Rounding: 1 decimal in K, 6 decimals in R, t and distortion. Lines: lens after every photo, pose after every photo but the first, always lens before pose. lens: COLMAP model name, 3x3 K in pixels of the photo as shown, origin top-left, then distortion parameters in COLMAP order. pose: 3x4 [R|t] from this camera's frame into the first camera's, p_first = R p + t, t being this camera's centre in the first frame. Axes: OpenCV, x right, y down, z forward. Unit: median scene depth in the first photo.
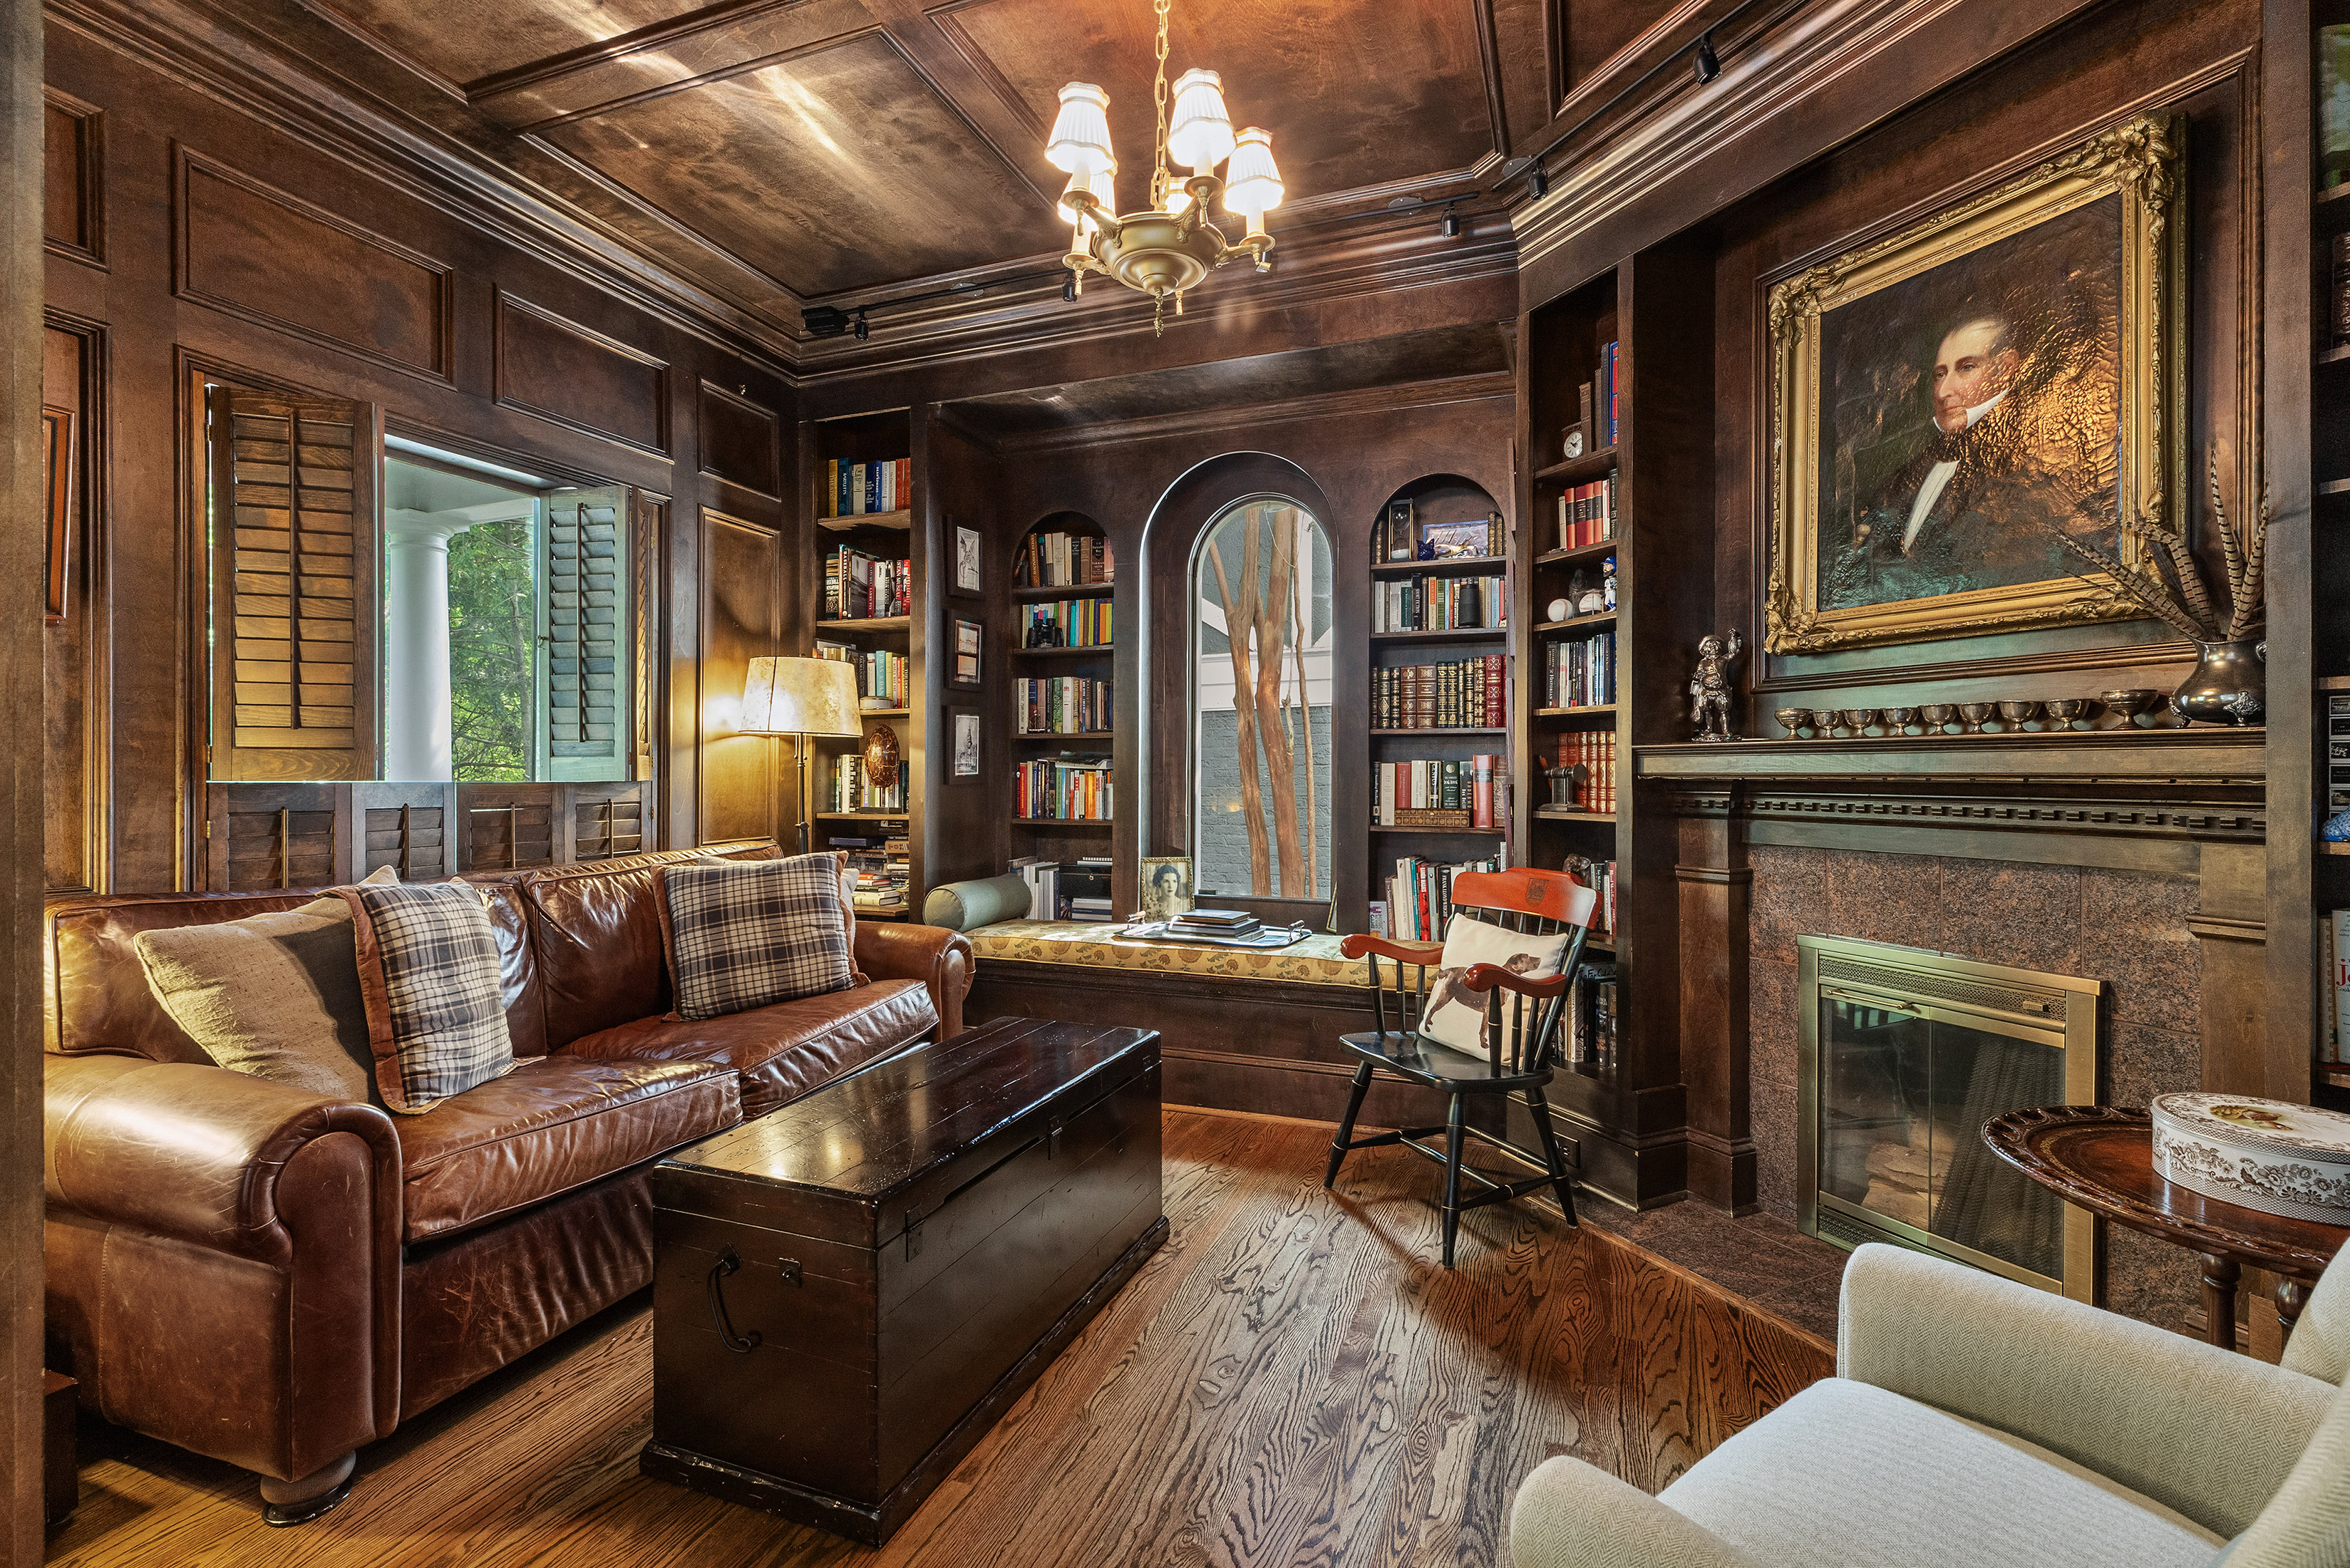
lens RADIAL K [[1080.7, 0, 1175.0], [0, 1080.7, 784.0], [0, 0, 1]] dist [0.000117, -0.000005]
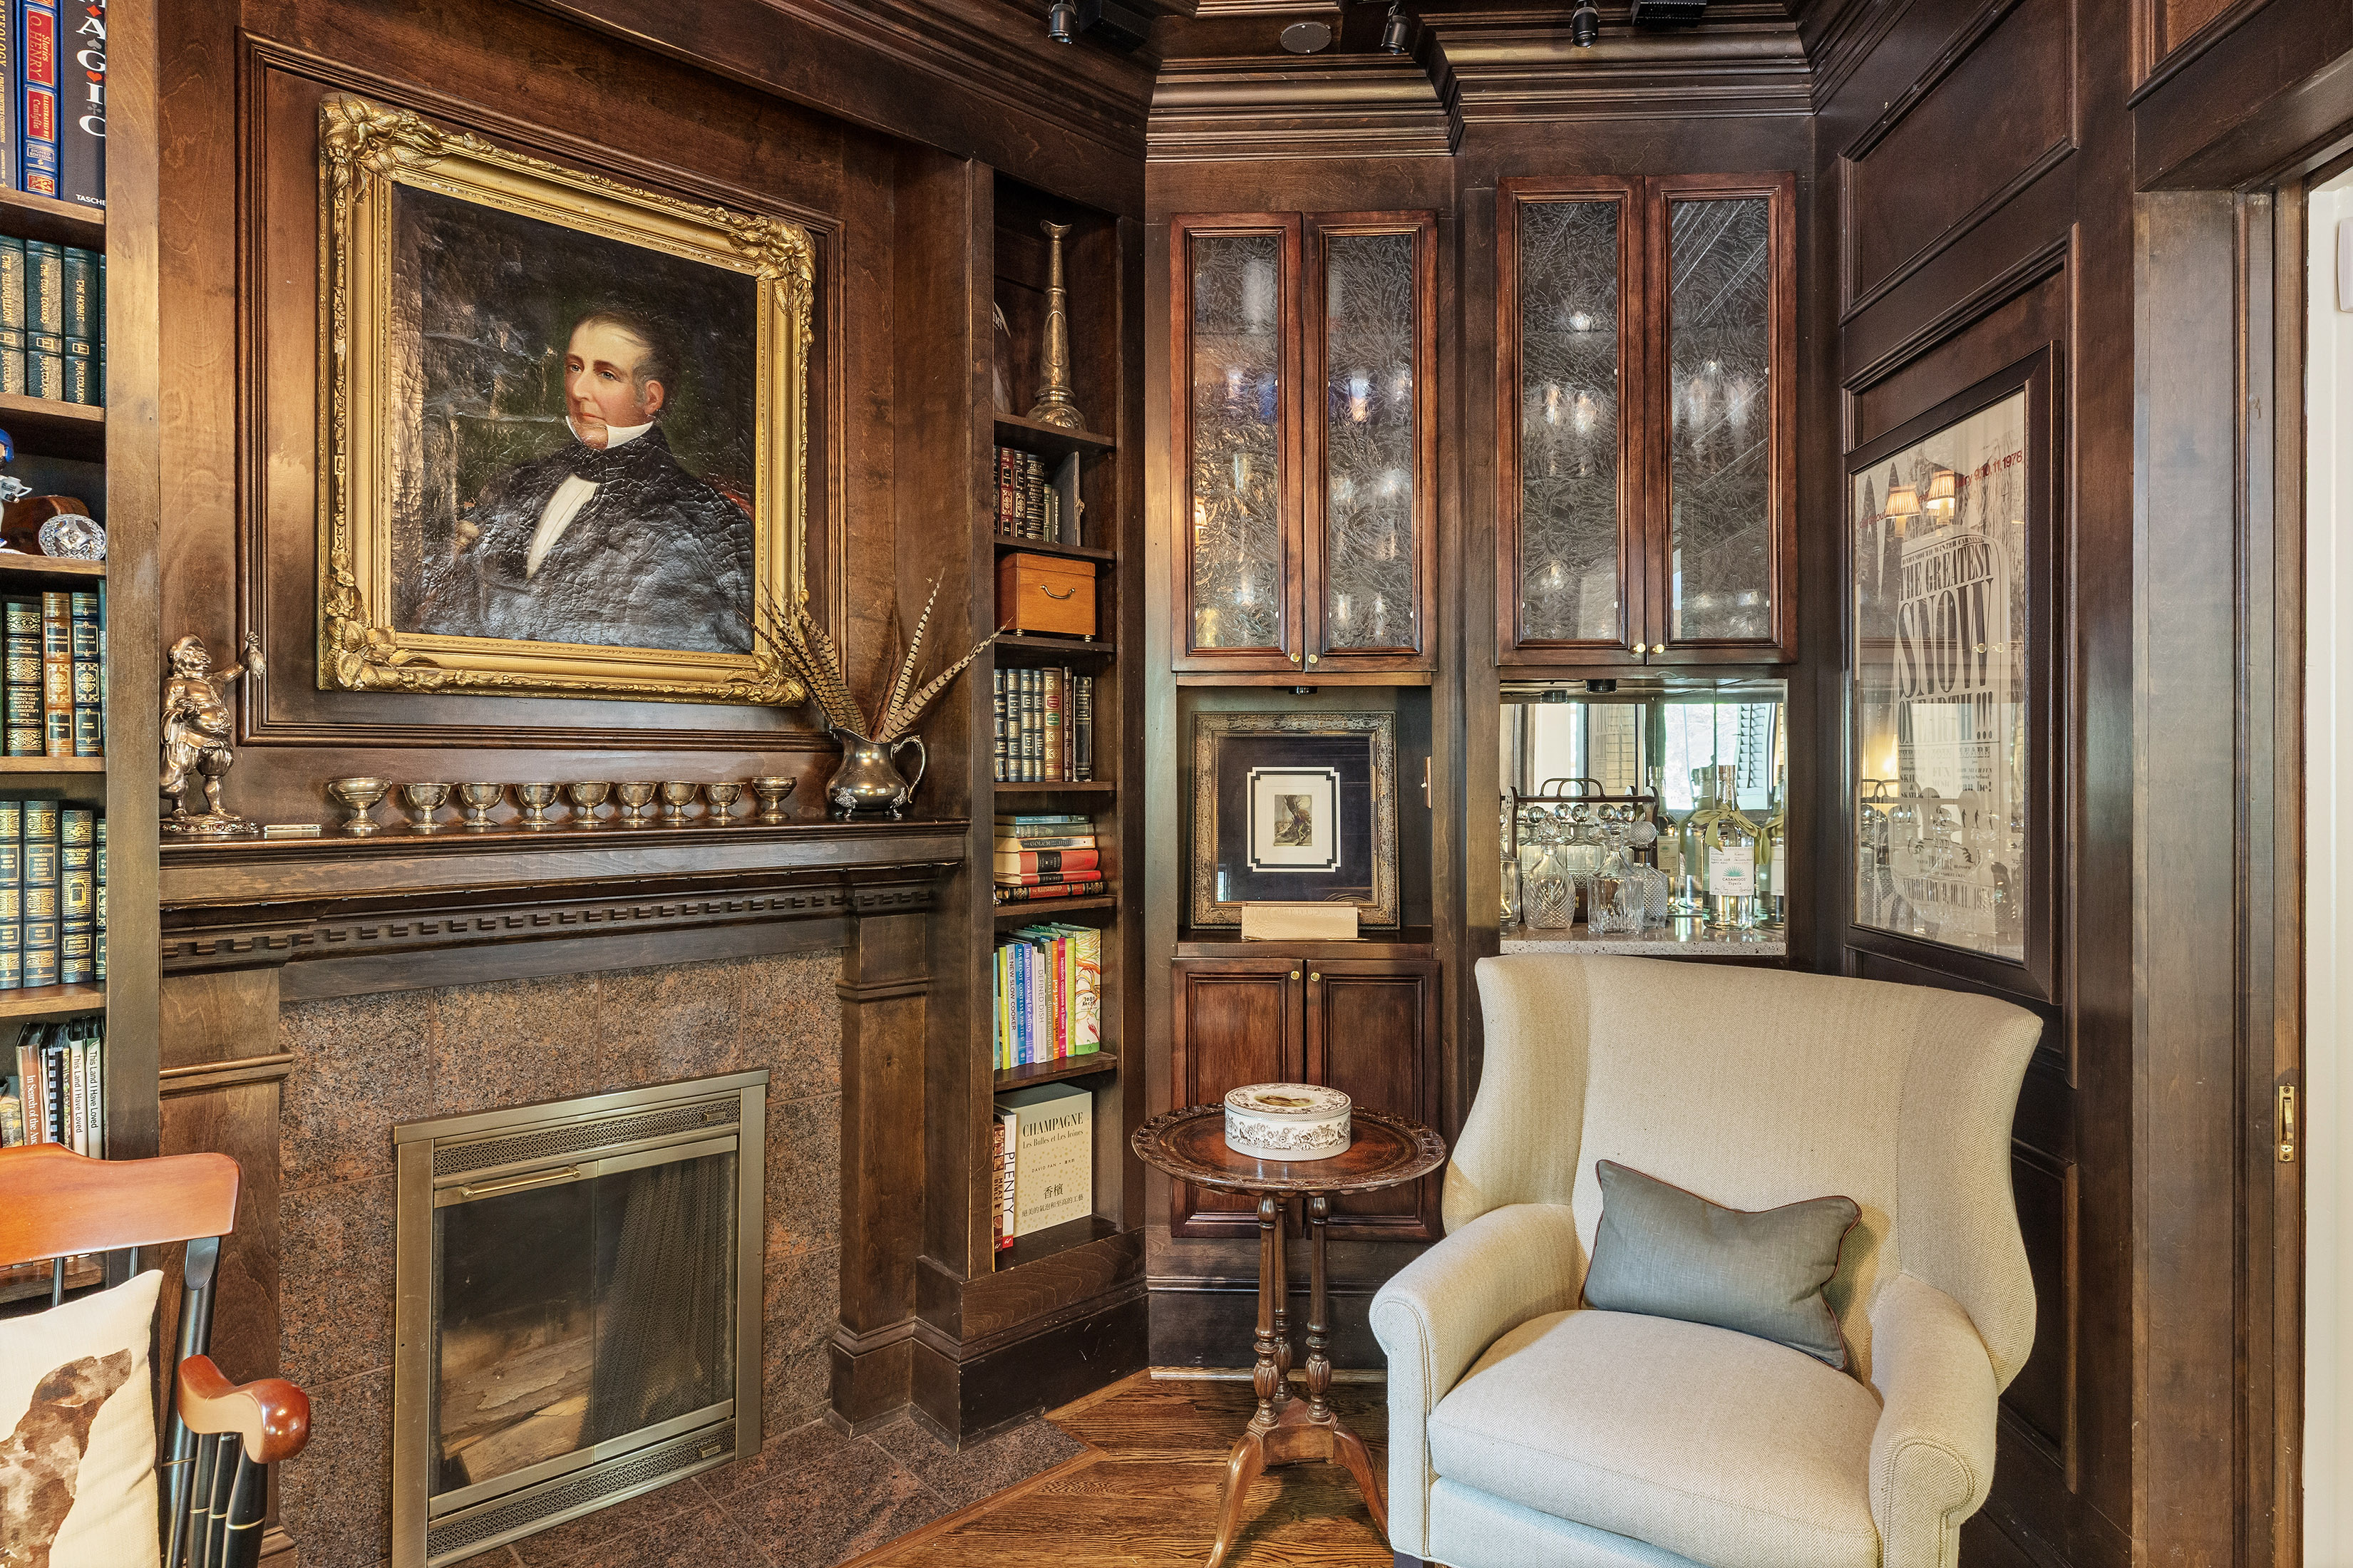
lens RADIAL K [[1257.2, 0, 1176.5], [0, 1257.2, 784.0], [0, 0, 1]] dist [0.003280, 0.000753]
pose [[-0.310441, -0.009360, 0.950546, -0.315776], [0.005968, 0.999913, 0.011795, -0.080149], [-0.950574, 0.009334, -0.310358, 0.873968]]
